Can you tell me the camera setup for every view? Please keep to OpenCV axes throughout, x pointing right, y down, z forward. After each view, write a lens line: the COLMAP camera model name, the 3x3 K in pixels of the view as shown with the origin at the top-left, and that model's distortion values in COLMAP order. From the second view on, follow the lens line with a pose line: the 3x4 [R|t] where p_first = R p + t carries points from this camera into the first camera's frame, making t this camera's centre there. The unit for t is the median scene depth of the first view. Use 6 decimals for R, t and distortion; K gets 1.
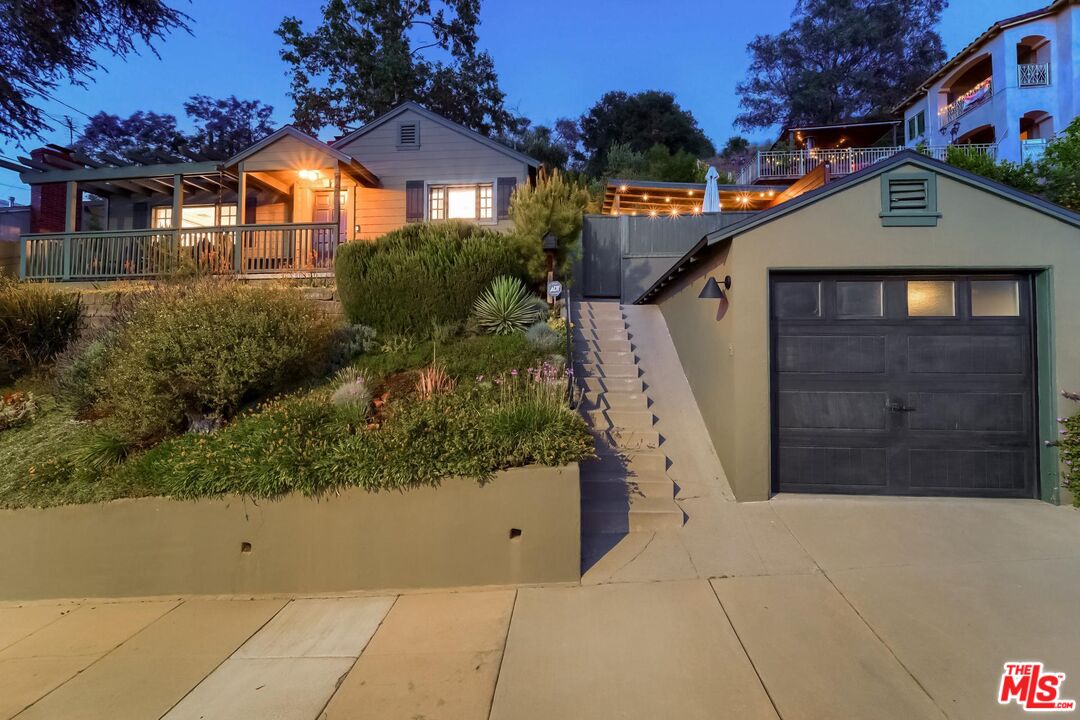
lens RADIAL K [[466.4, 0, 540.0], [0, 466.4, 334.6], [0, 0, 1]] dist [0.000166, 0.000166]
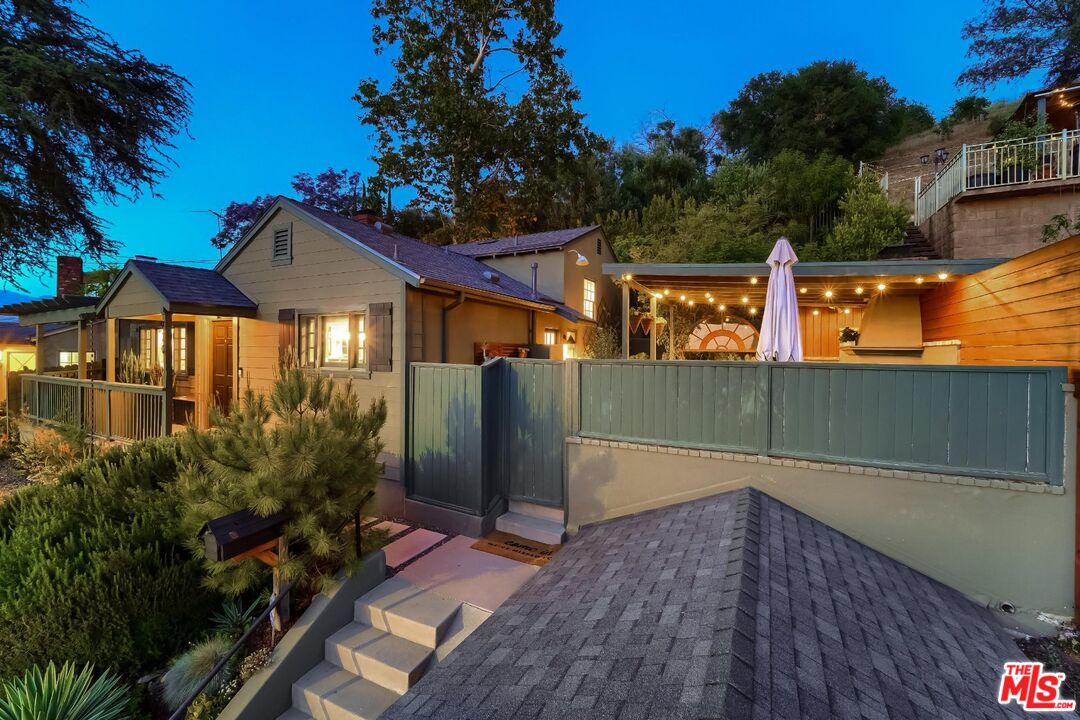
lens RADIAL K [[448.2, 0, 541.9], [0, 448.2, 349.4], [0, 0, 1]] dist [-0.014553, 0.000839]
pose [[0.925295, 0.007385, -0.379176, 0.109623], [0.005990, 0.999401, 0.034082, -0.091303], [0.379201, -0.033807, 0.924697, 0.163419]]
